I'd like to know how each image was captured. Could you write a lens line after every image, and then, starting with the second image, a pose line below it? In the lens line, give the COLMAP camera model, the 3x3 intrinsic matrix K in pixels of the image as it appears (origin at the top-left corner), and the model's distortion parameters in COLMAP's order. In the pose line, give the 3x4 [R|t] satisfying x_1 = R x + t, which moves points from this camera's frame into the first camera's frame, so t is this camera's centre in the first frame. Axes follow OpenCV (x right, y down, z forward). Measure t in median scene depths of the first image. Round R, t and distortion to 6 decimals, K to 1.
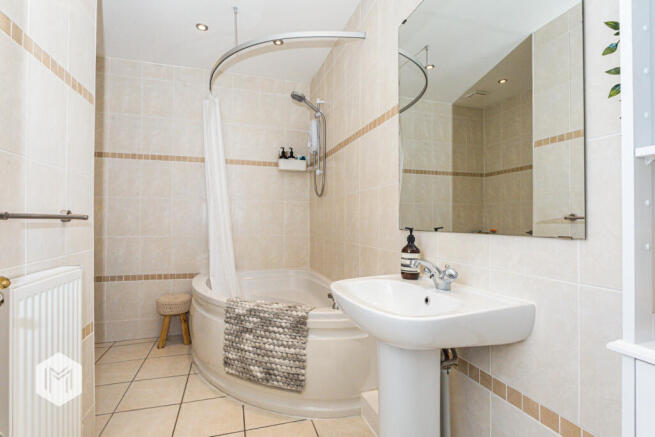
lens RADIAL K [[314.7, 0, 327.0], [0, 314.7, 219.4], [0, 0, 1]] dist [0.000171, -0.000002]
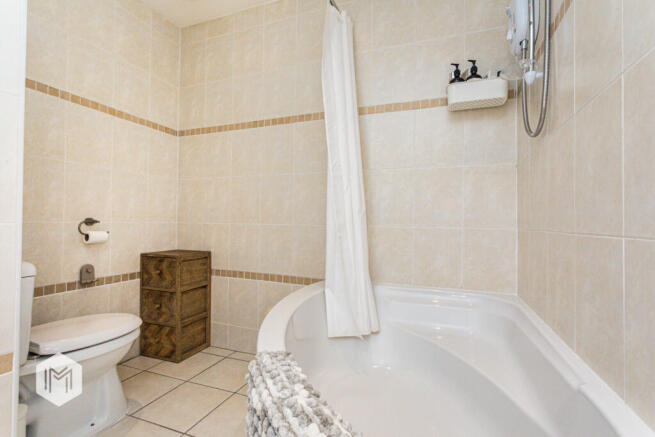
lens RADIAL K [[310.7, 0, 323.9], [0, 310.7, 220.5], [0, 0, 1]] dist [0.005797, -0.000041]
pose [[0.783210, 0.004041, -0.621744, 0.015264], [-0.001773, 0.999989, 0.004265, 0.038339], [0.621755, -0.002237, 0.783209, 0.455935]]
